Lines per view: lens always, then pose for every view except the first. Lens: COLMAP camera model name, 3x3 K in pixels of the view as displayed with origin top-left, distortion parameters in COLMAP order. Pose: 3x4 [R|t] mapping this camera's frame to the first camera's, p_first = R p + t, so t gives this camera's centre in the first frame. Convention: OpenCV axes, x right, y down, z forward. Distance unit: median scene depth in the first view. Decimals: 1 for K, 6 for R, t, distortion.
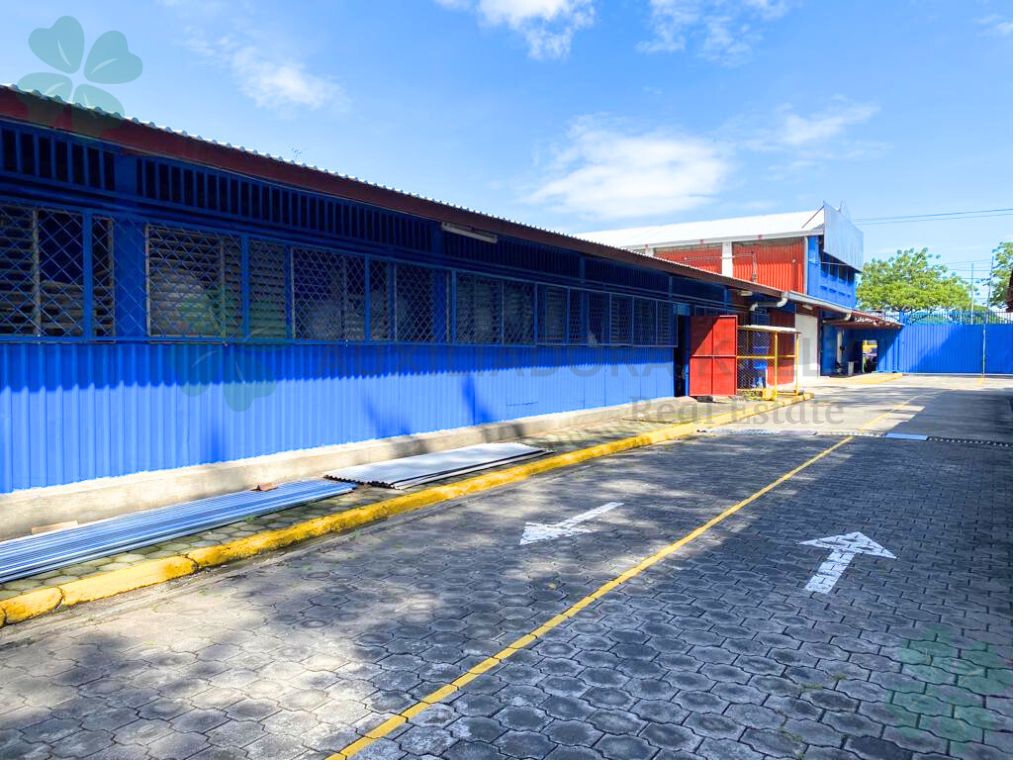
lens RADIAL K [[775.0, 0, 498.8], [0, 775.0, 385.7], [0, 0, 1]] dist [0.005221, 0.001616]
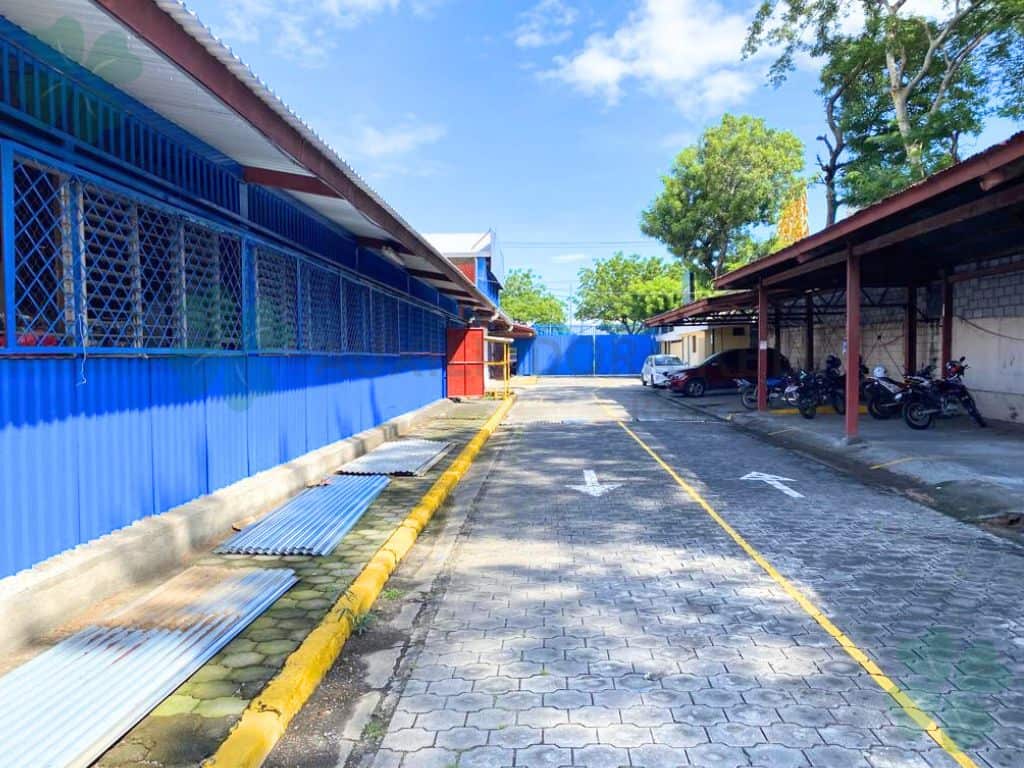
lens RADIAL K [[784.1, 0, 512.0], [0, 784.1, 384.0], [0, 0, 1]] dist [0.034449, -0.044706]
pose [[0.869053, -0.021566, 0.494249, -0.407018], [0.026893, 0.999632, -0.003670, -0.000163], [-0.493988, 0.016481, 0.869313, -0.089993]]
